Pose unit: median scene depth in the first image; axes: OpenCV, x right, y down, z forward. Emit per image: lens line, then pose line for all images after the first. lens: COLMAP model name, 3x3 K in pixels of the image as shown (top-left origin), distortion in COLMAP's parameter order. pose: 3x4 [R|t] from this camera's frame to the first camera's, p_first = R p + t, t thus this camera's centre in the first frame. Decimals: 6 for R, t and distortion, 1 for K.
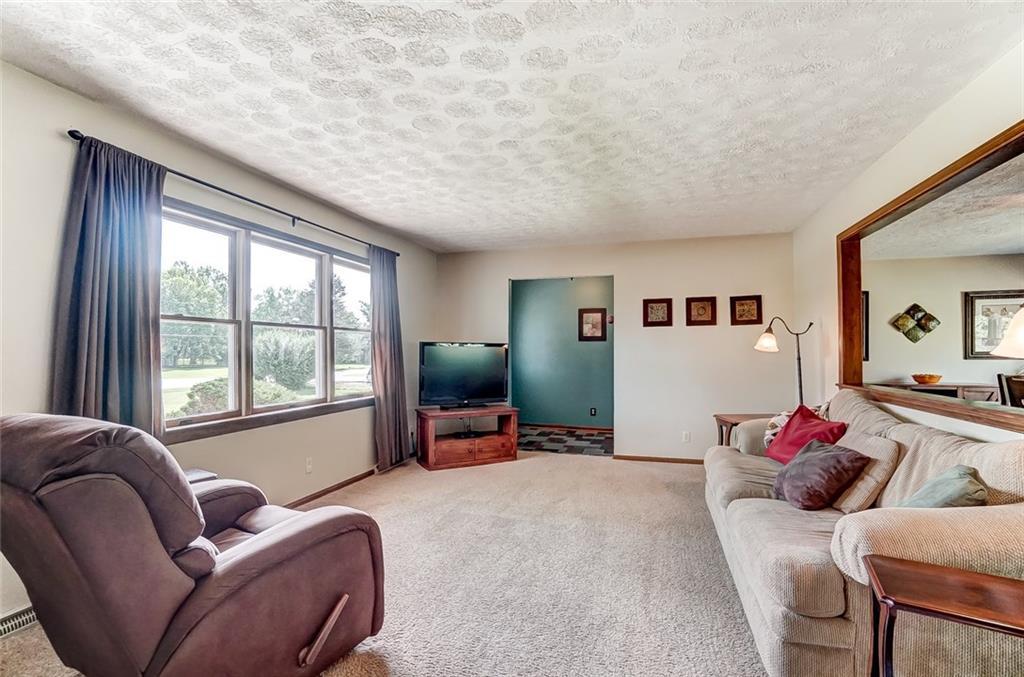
lens RADIAL K [[470.7, 0, 513.8], [0, 470.7, 359.4], [0, 0, 1]] dist [-0.001034, -0.000193]
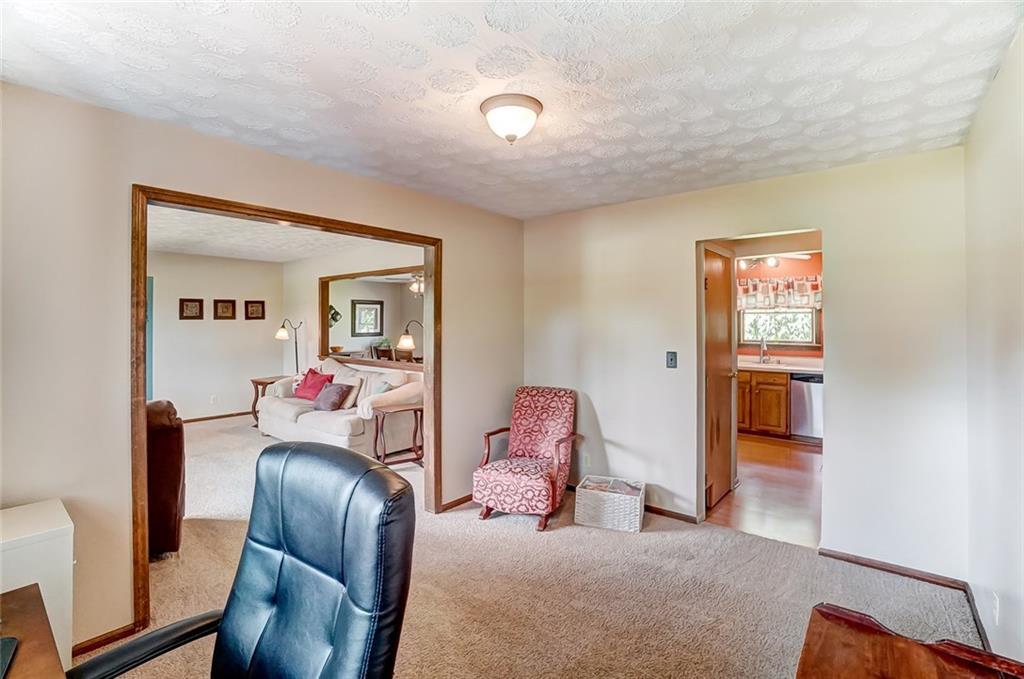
lens RADIAL K [[458.4, 0, 512.0], [0, 458.4, 339.5], [0, 0, 1]] dist [0.000175, -0.000036]
pose [[0.404710, -0.026718, 0.914055, -0.521193], [0.007815, 0.999638, 0.025759, -0.041668], [-0.914412, -0.003281, 0.404772, -0.351543]]
